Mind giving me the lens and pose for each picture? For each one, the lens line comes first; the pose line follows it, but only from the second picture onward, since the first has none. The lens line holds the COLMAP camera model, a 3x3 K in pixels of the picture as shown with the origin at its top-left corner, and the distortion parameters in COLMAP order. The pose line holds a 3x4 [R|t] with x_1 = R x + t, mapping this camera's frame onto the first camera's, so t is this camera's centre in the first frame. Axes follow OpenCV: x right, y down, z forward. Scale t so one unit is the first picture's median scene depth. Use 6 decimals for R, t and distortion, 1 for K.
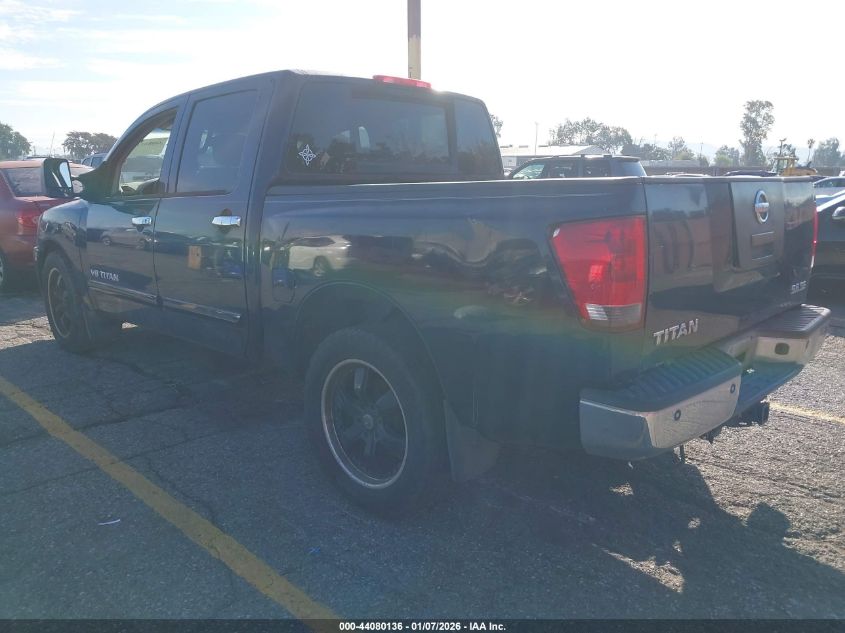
lens RADIAL K [[658.8, 0, 425.4], [0, 658.8, 316.4], [0, 0, 1]] dist [0.004314, 0.000139]
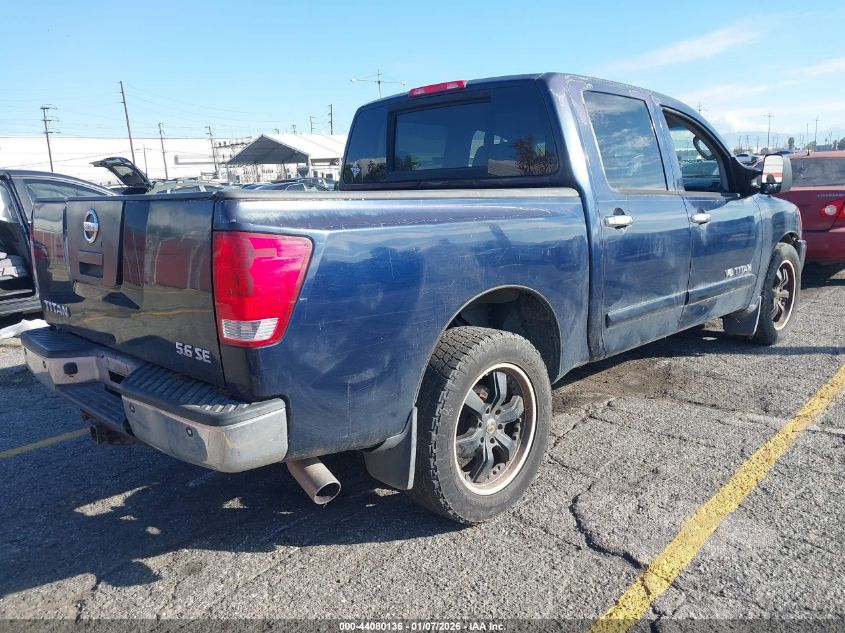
lens RADIAL K [[658.8, 0, 425.4], [0, 658.8, 316.4], [0, 0, 1]] dist [0.004314, 0.000139]
pose [[0.006748, 0.188022, -0.982142, 1.334357], [-0.163259, 0.969193, 0.184421, -0.264121], [0.986560, 0.159099, 0.037236, 1.302728]]
